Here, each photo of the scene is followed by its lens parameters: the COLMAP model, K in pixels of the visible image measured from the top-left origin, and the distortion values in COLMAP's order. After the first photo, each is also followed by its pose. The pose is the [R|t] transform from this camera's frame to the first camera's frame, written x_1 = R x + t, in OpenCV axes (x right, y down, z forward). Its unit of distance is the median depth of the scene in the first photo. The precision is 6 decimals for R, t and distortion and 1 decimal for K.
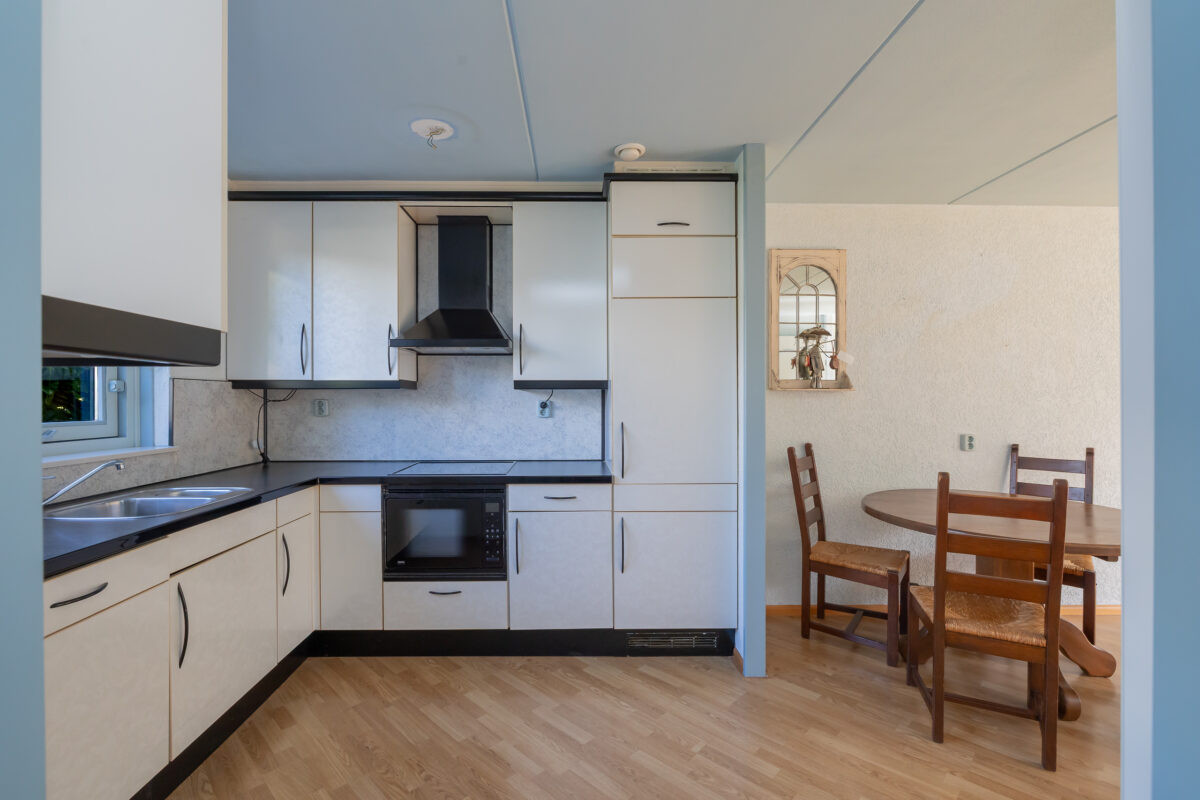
lens RADIAL K [[543.7, 0, 566.0], [0, 543.7, 399.4], [0, 0, 1]] dist [0.000010, 0.000038]
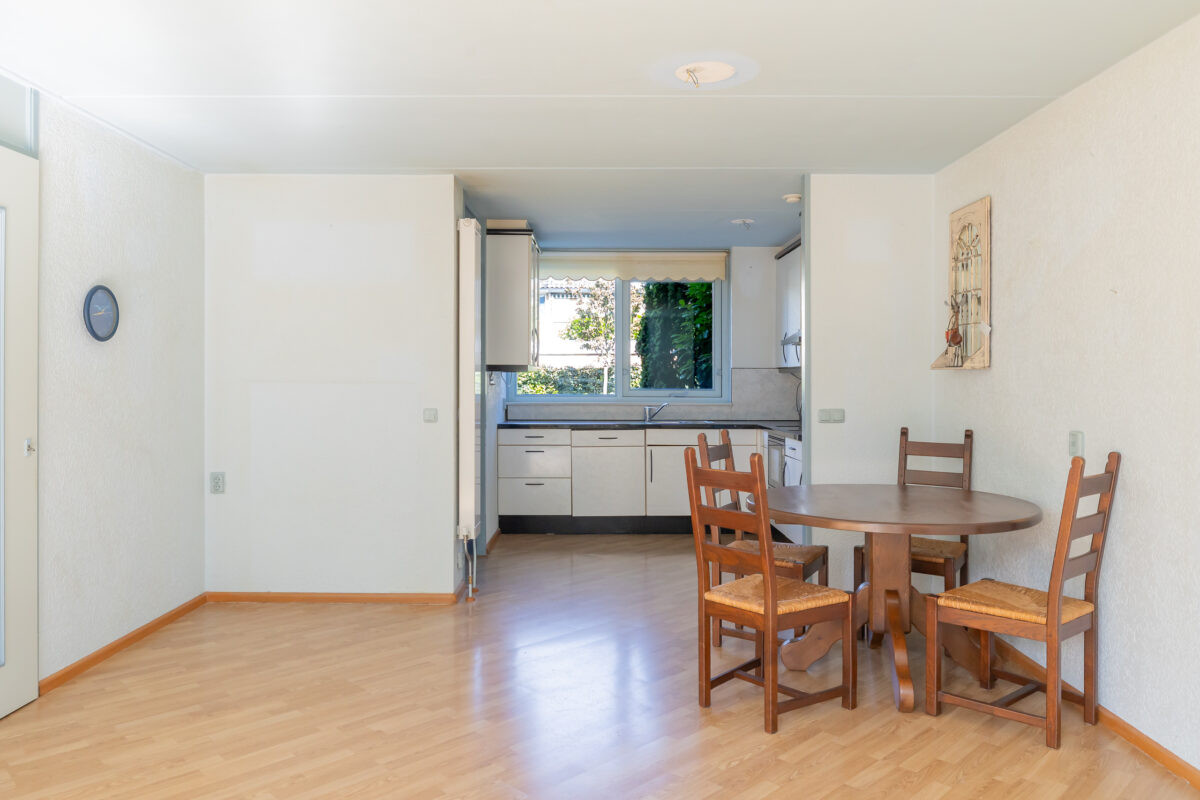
lens RADIAL K [[858.4, 0, 597.6], [0, 858.4, 371.0], [0, 0, 1]] dist [-0.002473, -0.000554]
pose [[-0.000565, -0.010203, -0.999948, 2.002828], [-0.001527, 0.999947, -0.010202, 0.003903], [0.999999, 0.001521, -0.000581, 0.446820]]
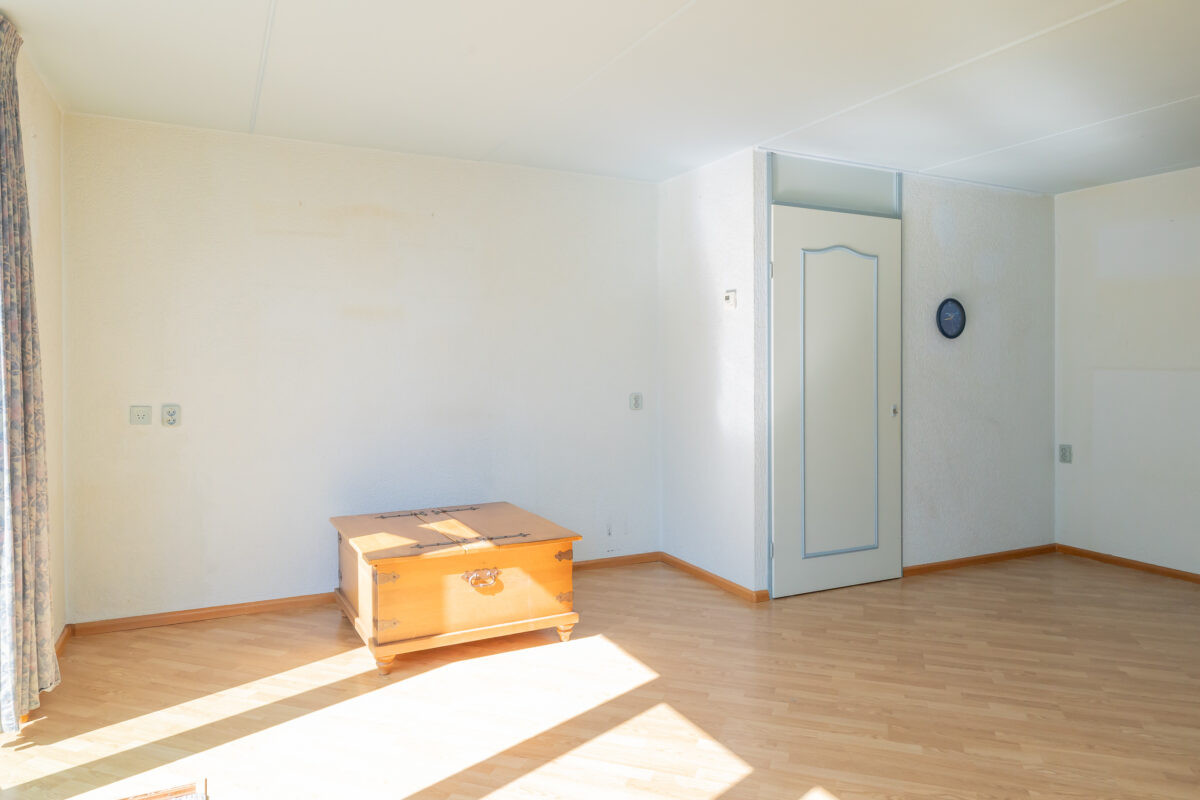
lens RADIAL K [[781.3, 0, 600.7], [0, 781.3, 368.9], [0, 0, 1]] dist [0.003740, 0.001075]
pose [[-0.890861, -0.000548, -0.454275, 2.110417], [-0.004541, 0.999960, 0.007700, 0.001222], [0.454253, 0.008923, -0.890828, 0.832686]]
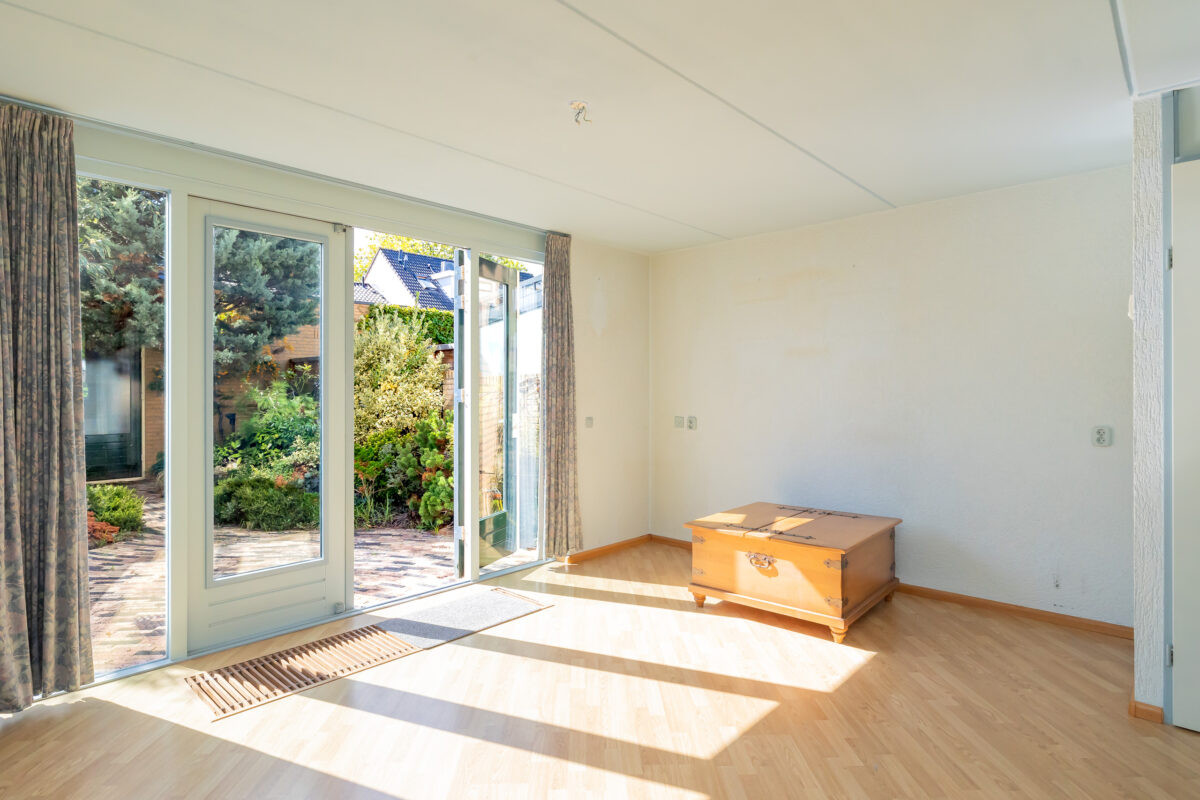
lens RADIAL K [[630.0, 0, 597.9], [0, 630.0, 389.1], [0, 0, 1]] dist [-0.004734, -0.000952]
pose [[-0.732105, 0.002417, 0.681187, 1.149379], [0.002220, 0.999997, -0.001161, -0.000650], [-0.681188, 0.000662, -0.732109, 0.795698]]
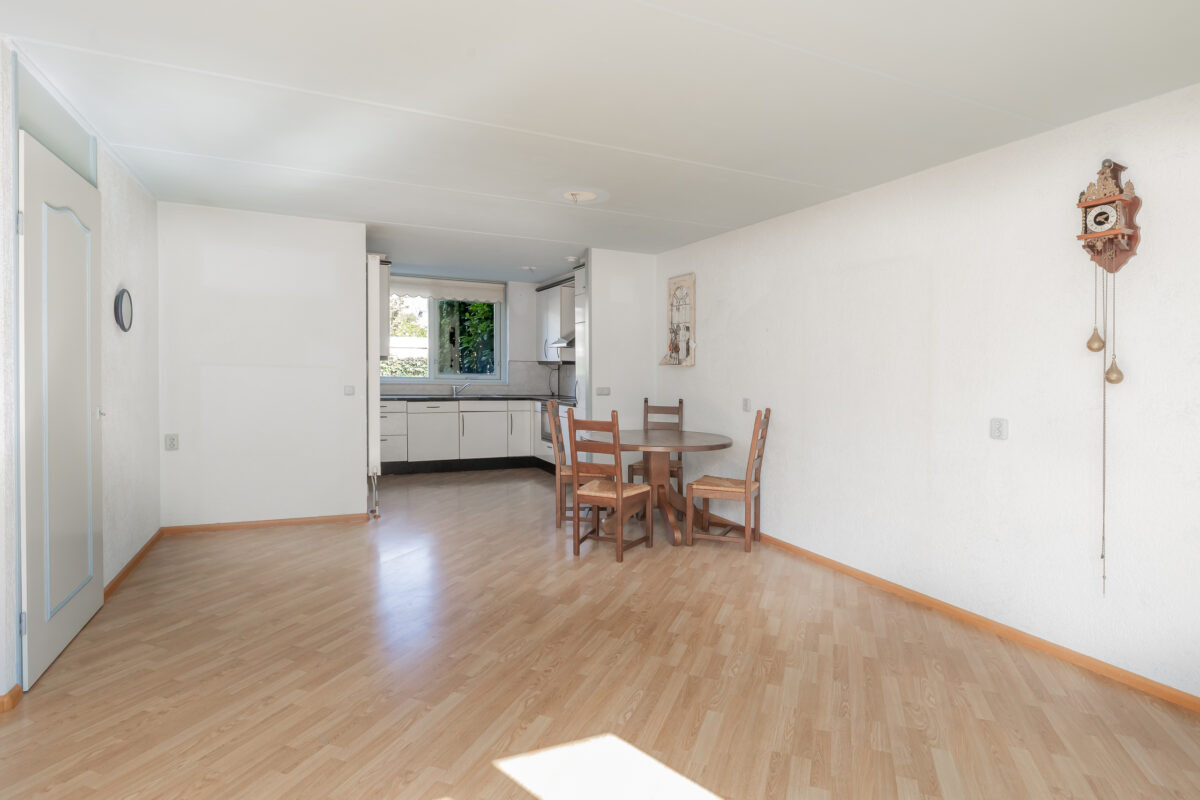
lens RADIAL K [[634.5, 0, 594.8], [0, 634.5, 354.9], [0, 0, 1]] dist [0.002914, 0.000949]
pose [[0.415131, -0.013804, -0.909657, 2.236085], [-0.019251, 0.999528, -0.023953, 0.003158], [0.909558, 0.027455, 0.414669, 0.000136]]
